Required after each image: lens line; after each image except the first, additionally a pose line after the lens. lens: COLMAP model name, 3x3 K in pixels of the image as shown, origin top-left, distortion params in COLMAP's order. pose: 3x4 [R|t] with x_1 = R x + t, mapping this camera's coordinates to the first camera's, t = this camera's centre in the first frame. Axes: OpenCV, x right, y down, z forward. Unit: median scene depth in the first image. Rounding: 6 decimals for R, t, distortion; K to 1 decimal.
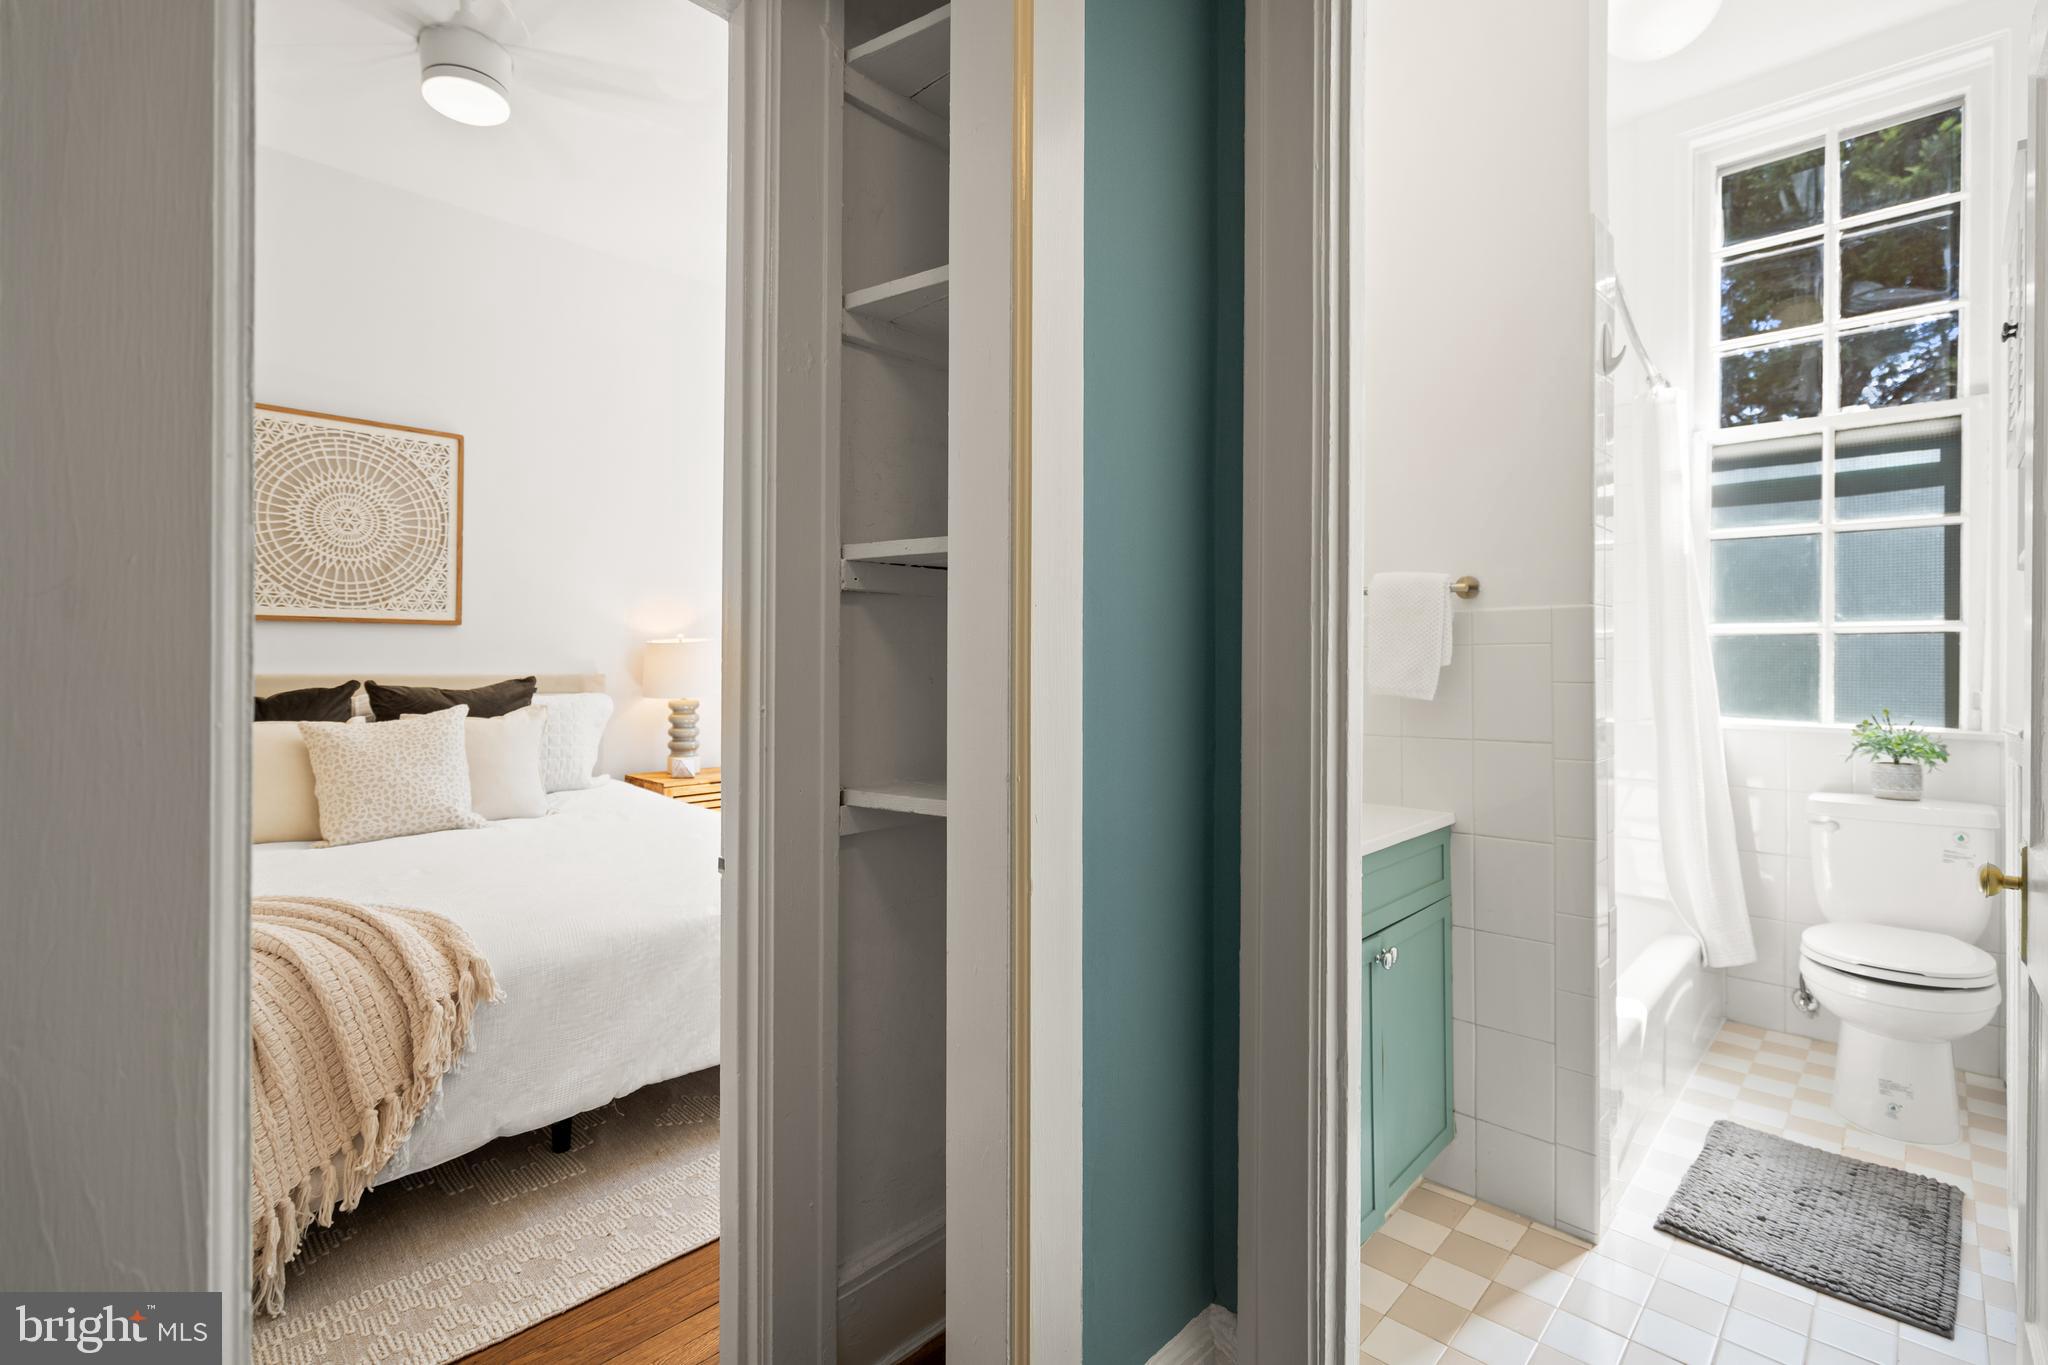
lens RADIAL K [[941.8, 0, 1019.5], [0, 941.8, 671.0], [0, 0, 1]] dist [-0.001400, -0.000731]
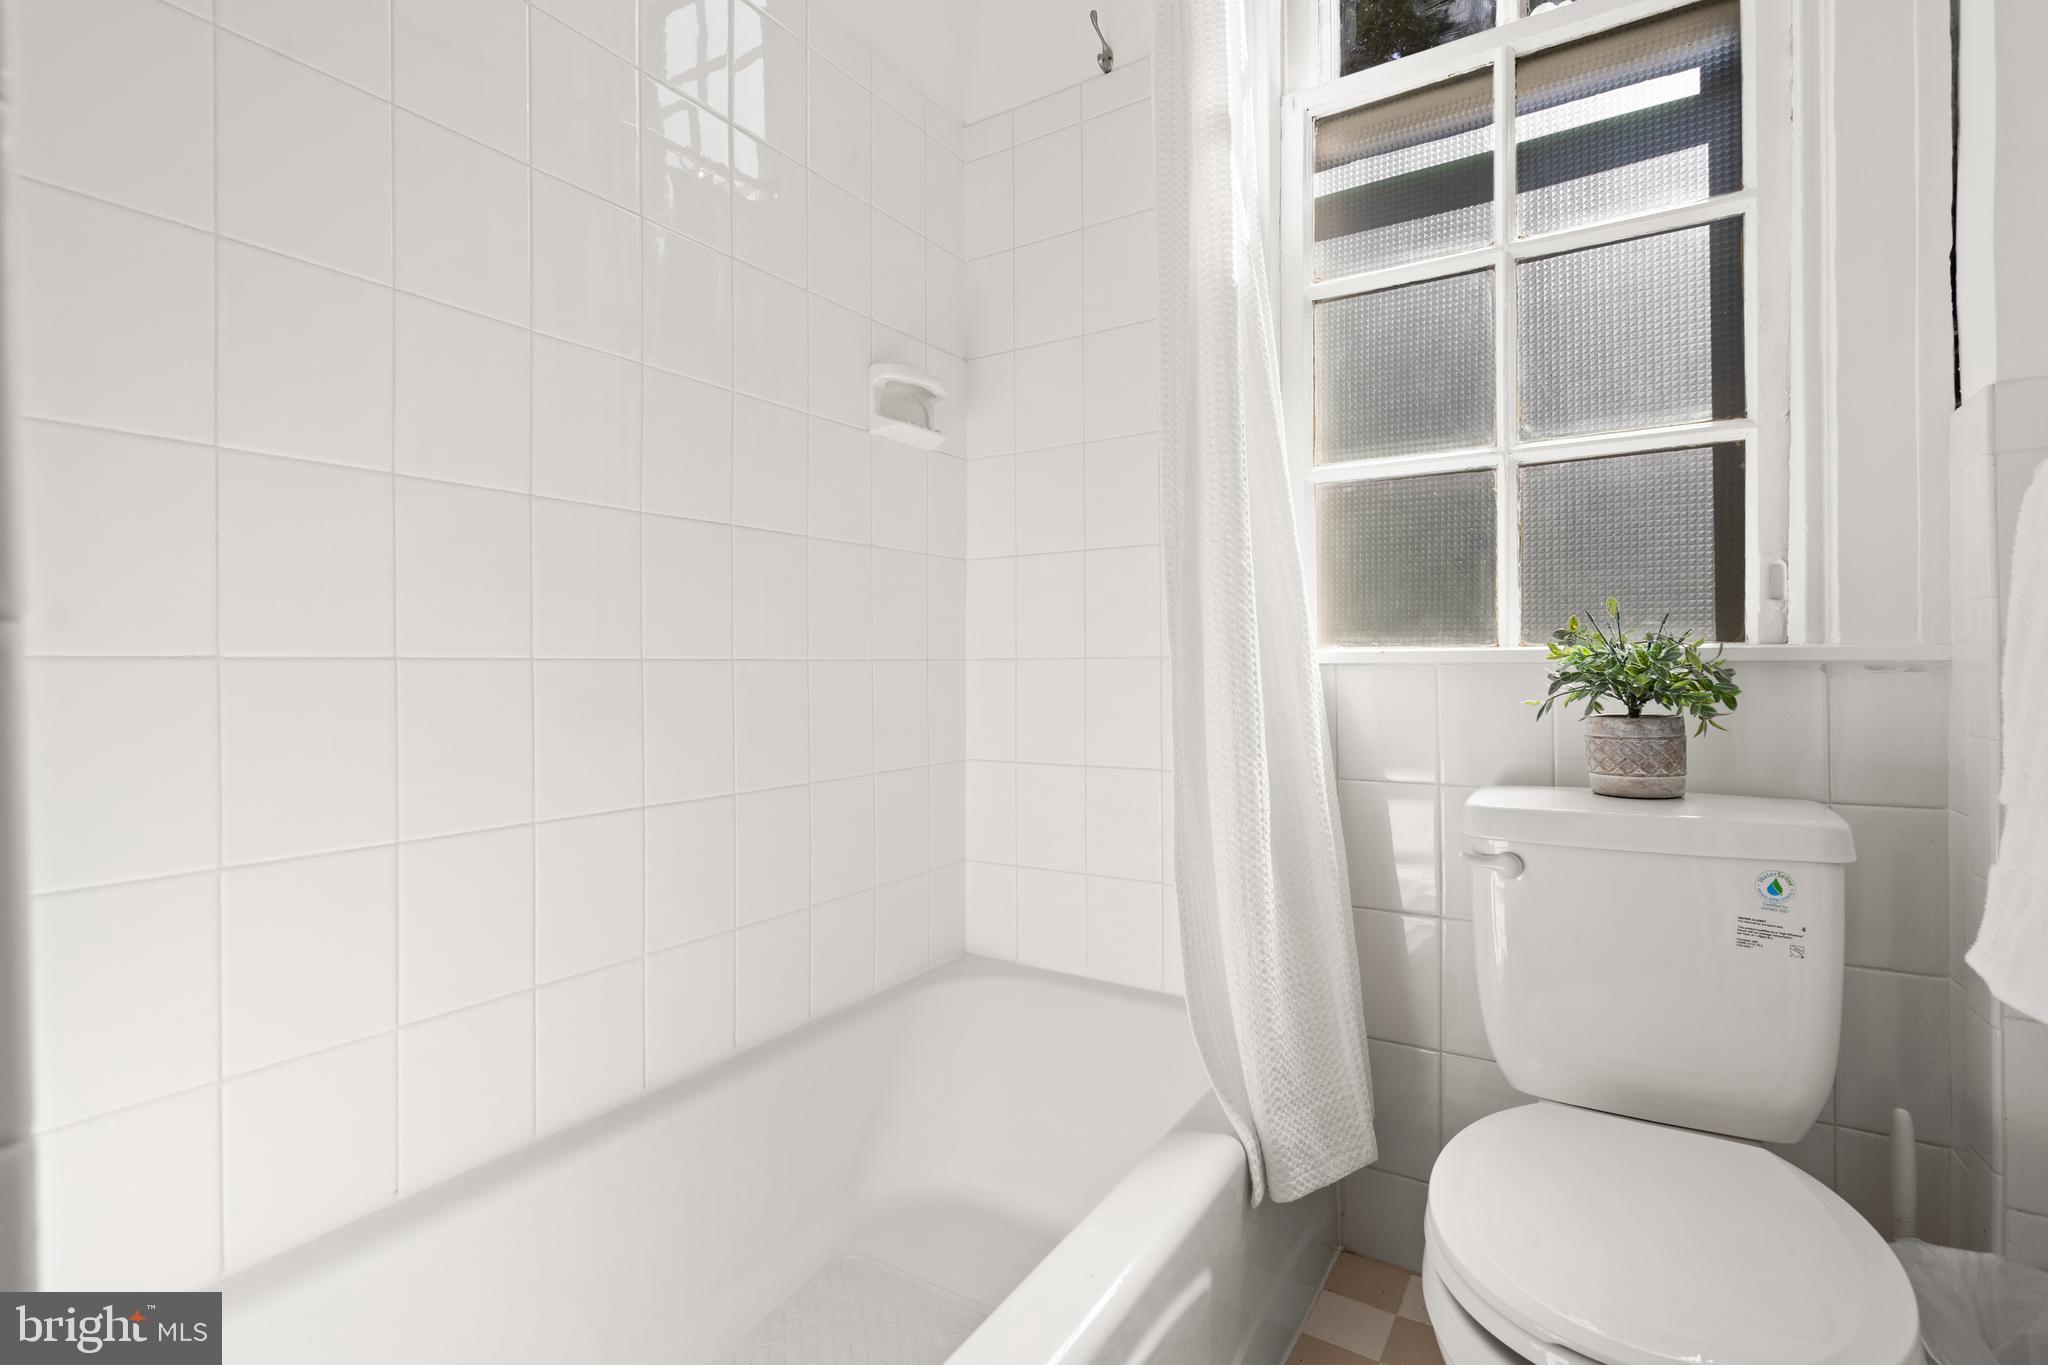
lens RADIAL K [[964.2, 0, 1024.0], [0, 964.2, 682.5], [0, 0, 1]] dist [0.001785, 0.000534]
pose [[0.978738, -0.016970, 0.204410, 0.537741], [0.016403, 0.999855, 0.004464, 0.072887], [-0.204457, -0.001016, 0.978875, 0.591011]]
